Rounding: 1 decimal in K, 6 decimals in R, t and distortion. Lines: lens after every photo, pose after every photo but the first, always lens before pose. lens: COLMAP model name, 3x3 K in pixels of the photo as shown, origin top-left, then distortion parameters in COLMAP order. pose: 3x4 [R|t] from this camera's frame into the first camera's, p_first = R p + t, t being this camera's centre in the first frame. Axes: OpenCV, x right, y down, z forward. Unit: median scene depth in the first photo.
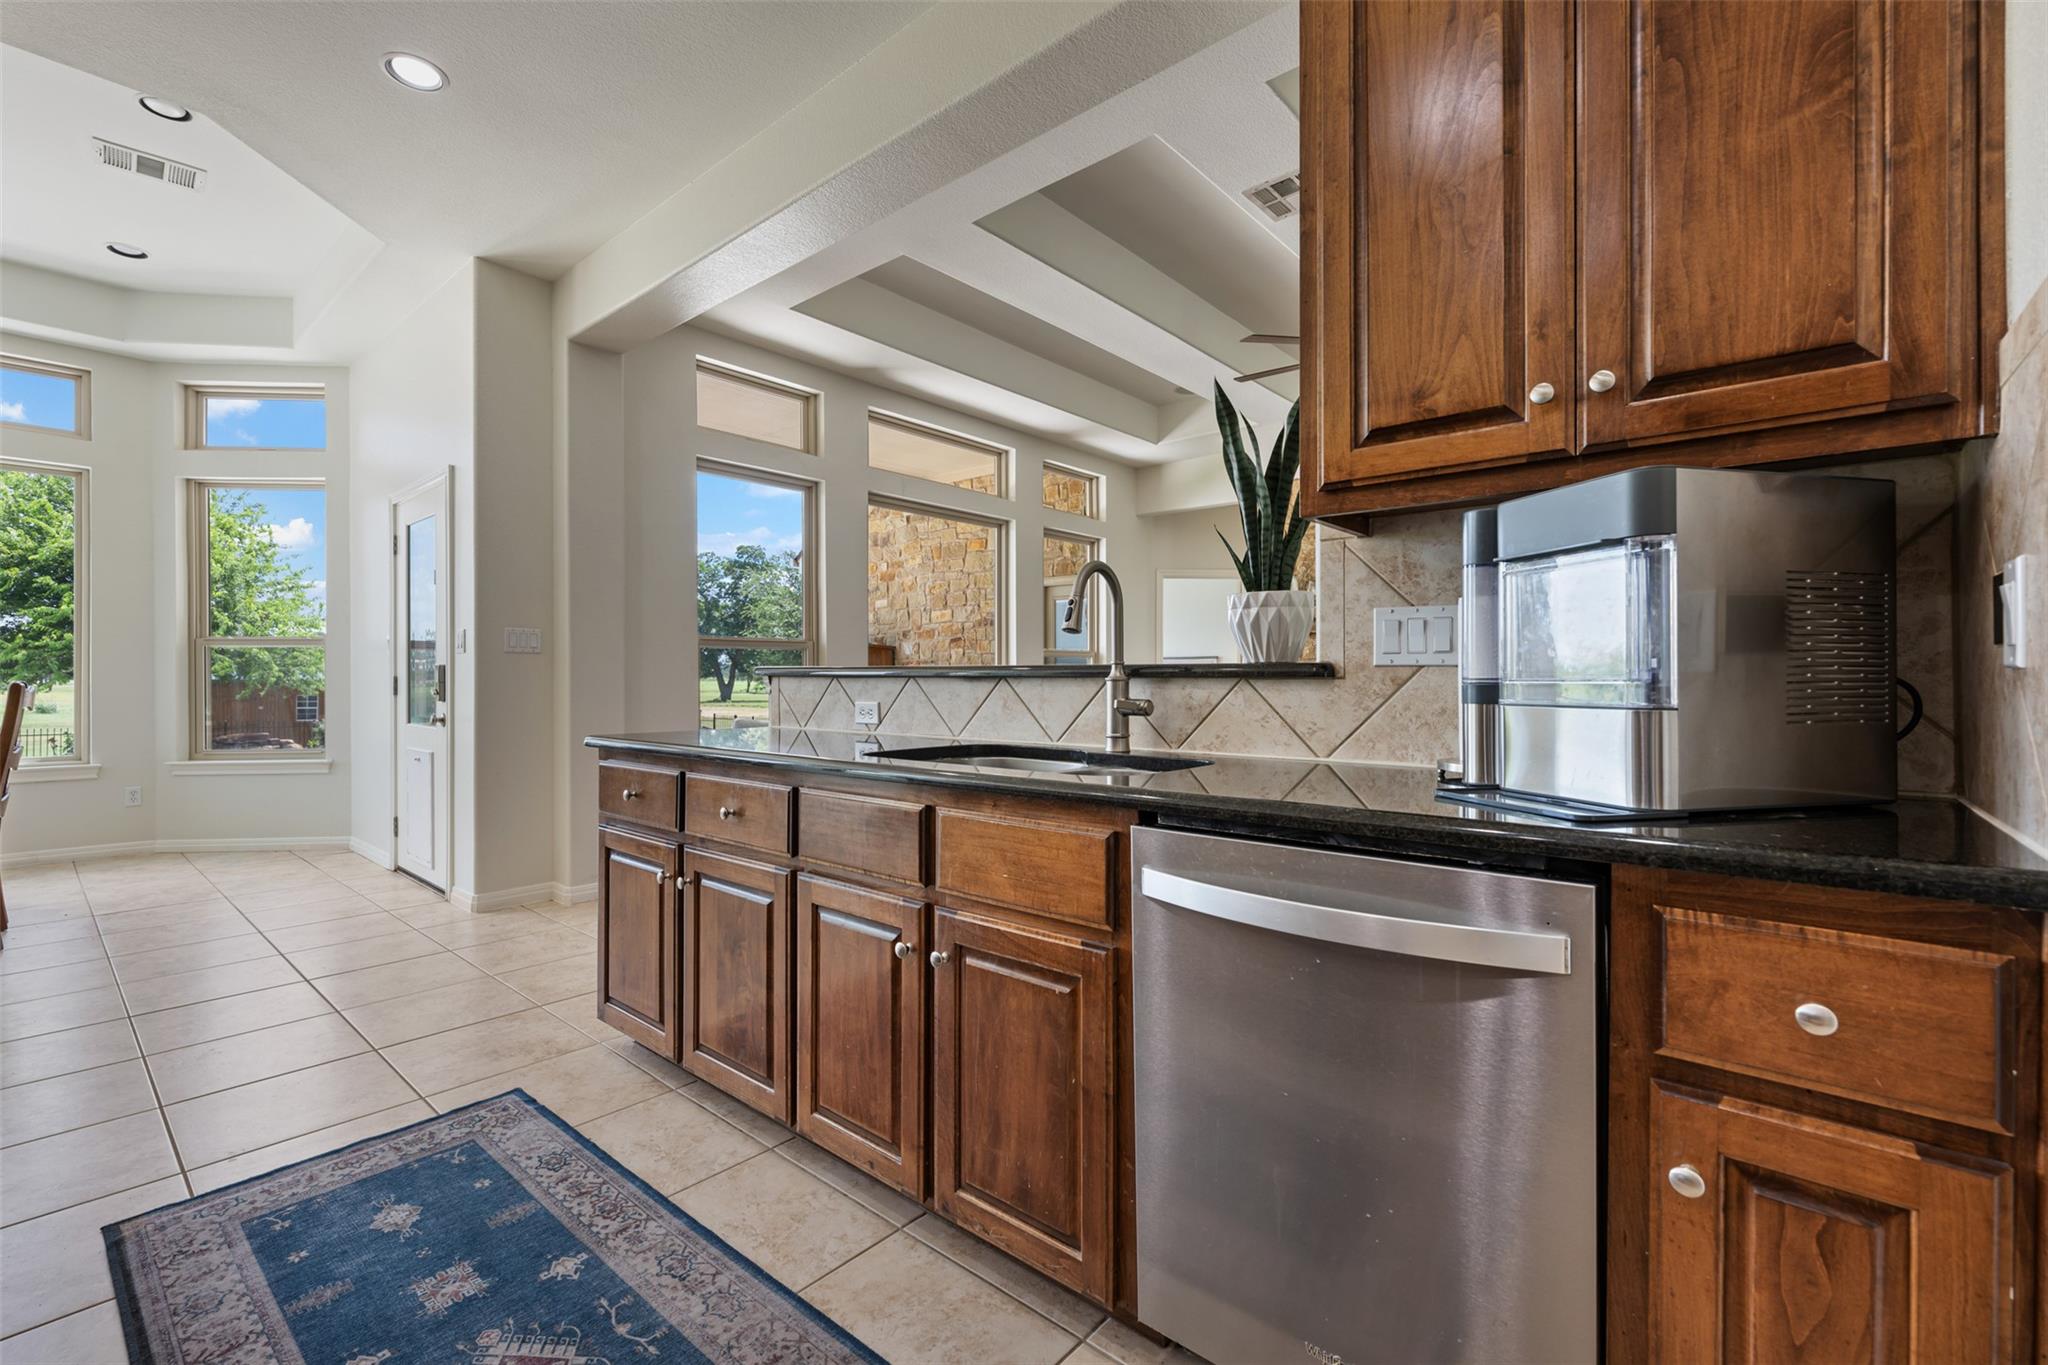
lens RADIAL K [[873.1, 0, 1028.2], [0, 873.1, 687.8], [0, 0, 1]] dist [-0.000541, 0.000176]
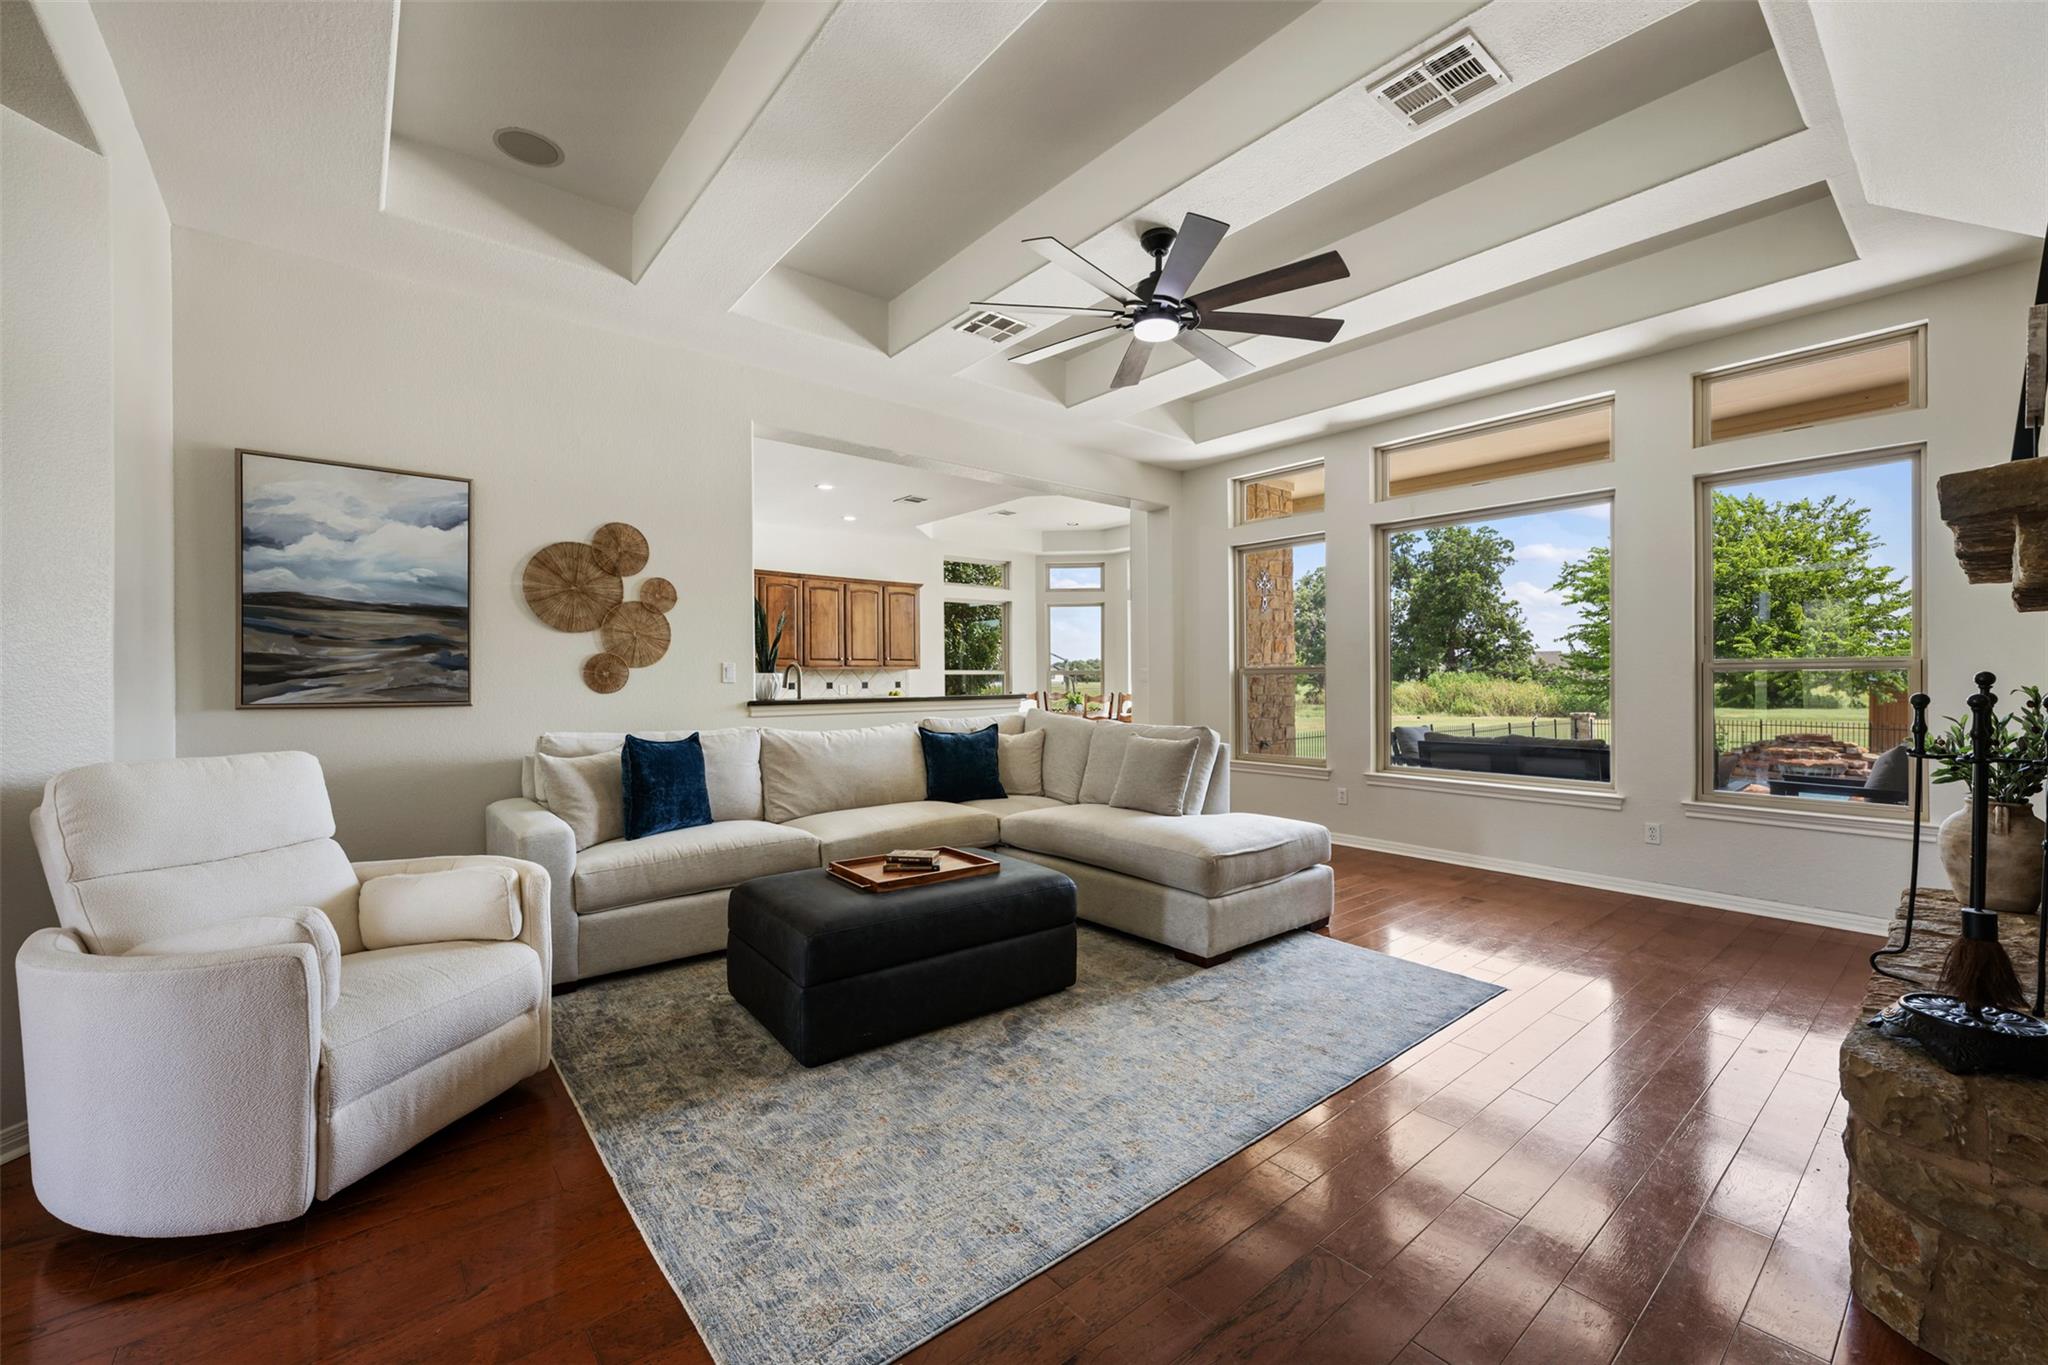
lens RADIAL K [[816.3, 0, 1021.8], [0, 816.3, 679.0], [0, 0, 1]] dist [0.000121, 0.000154]
pose [[-0.171325, 0.004263, -0.985205, 2.849872], [-0.009552, 0.999936, 0.005988, -0.127514], [0.985168, 0.010437, -0.171273, 2.449460]]
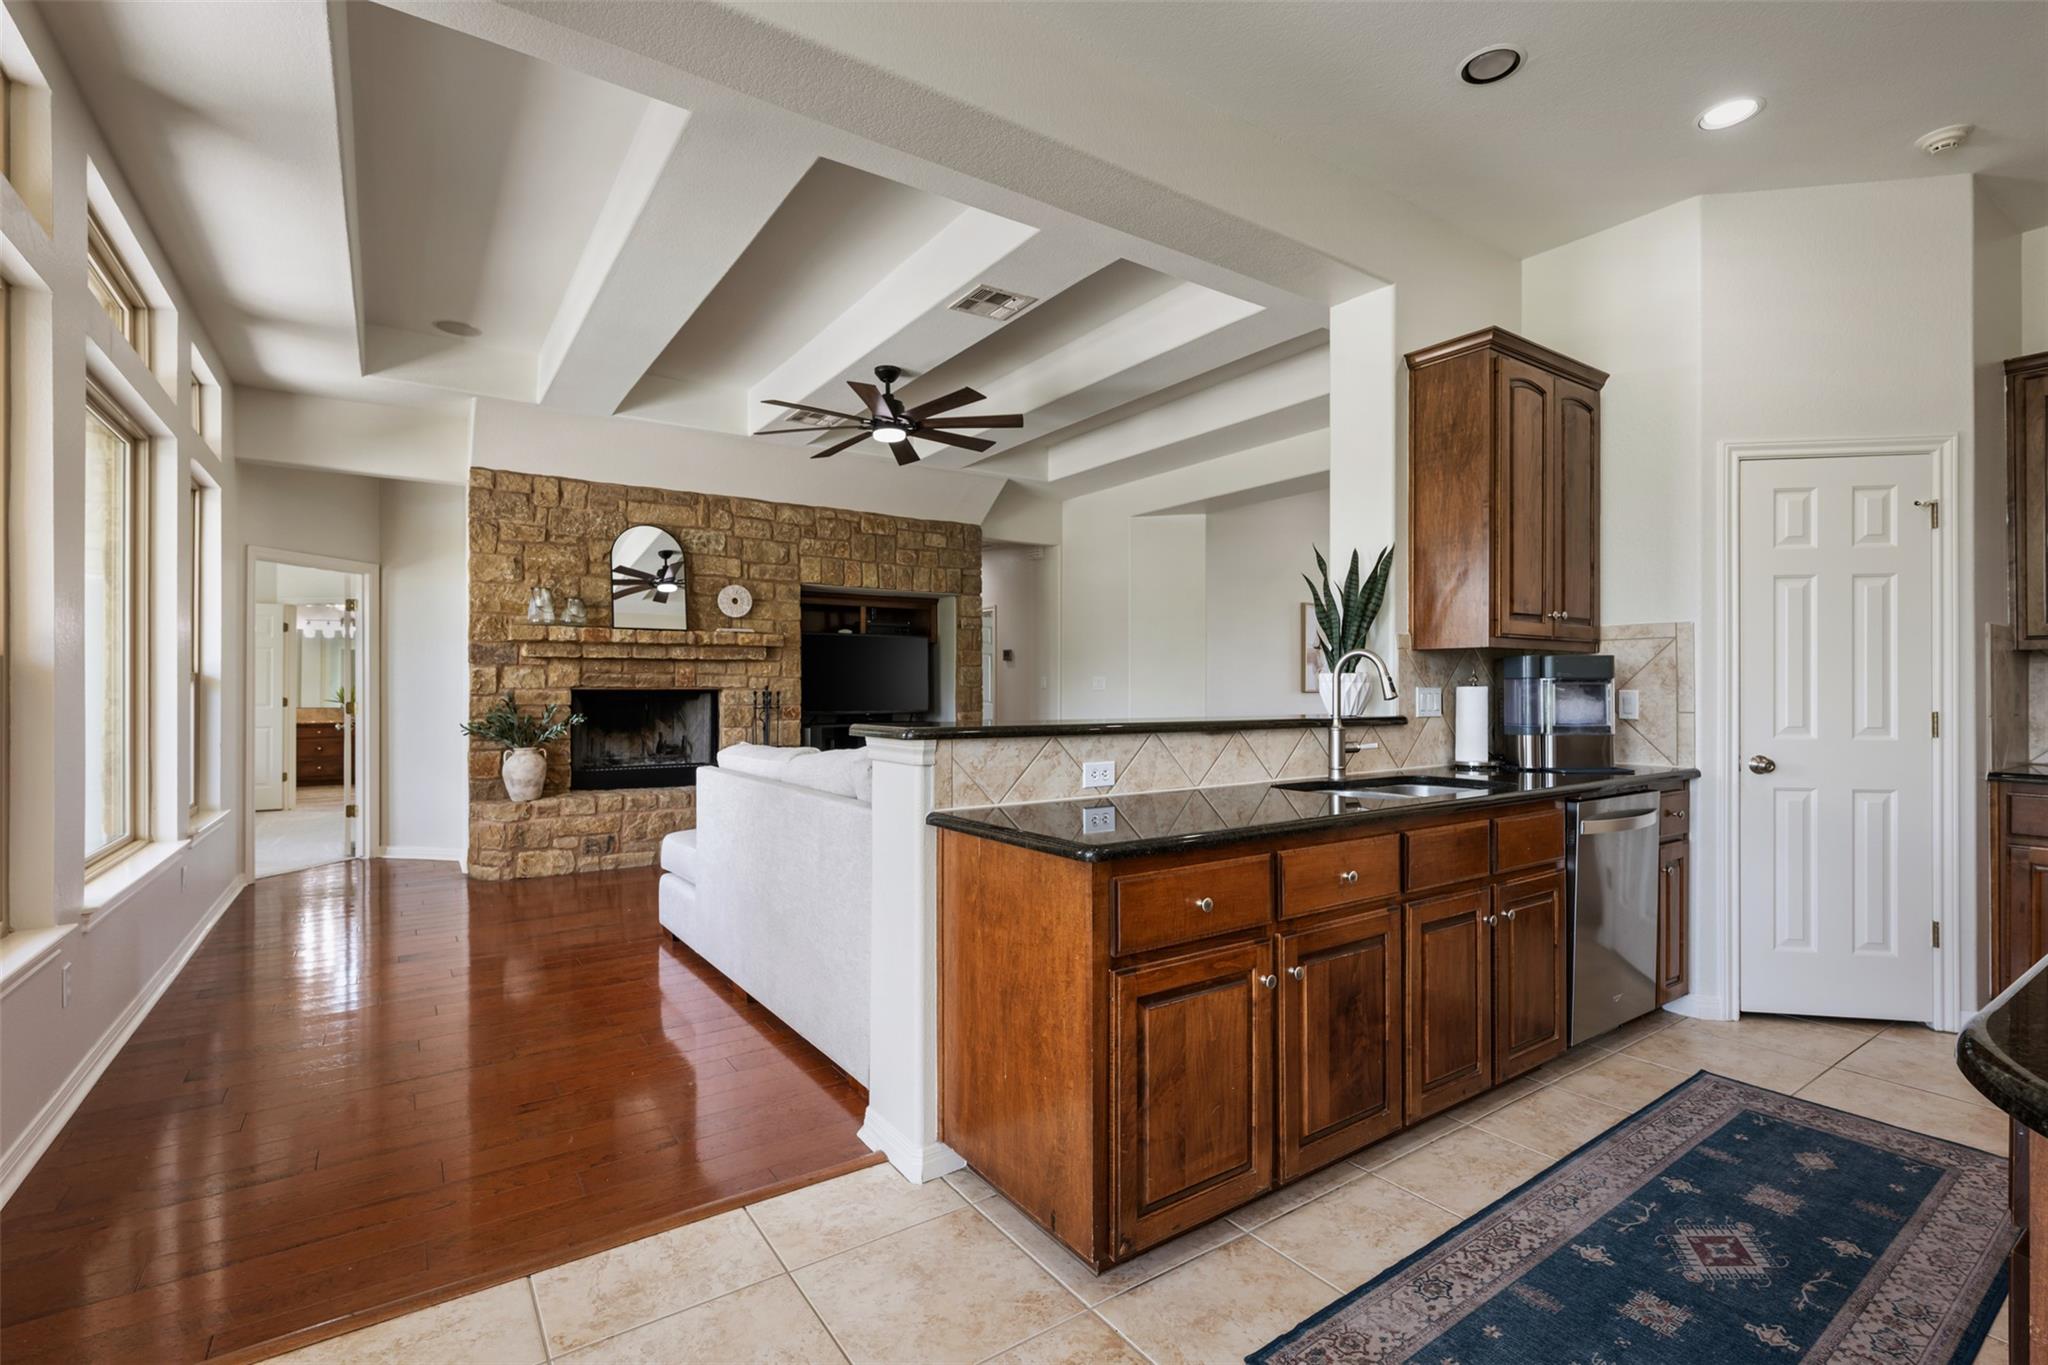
lens RADIAL K [[931.7, 0, 1020.0], [0, 931.7, 687.9], [0, 0, 1]] dist [0.005623, 0.001020]
pose [[0.251854, 0.002365, 0.967762, -1.762103], [0.013758, 0.999887, -0.006024, -0.087107], [-0.967667, 0.014831, 0.251793, 1.288410]]
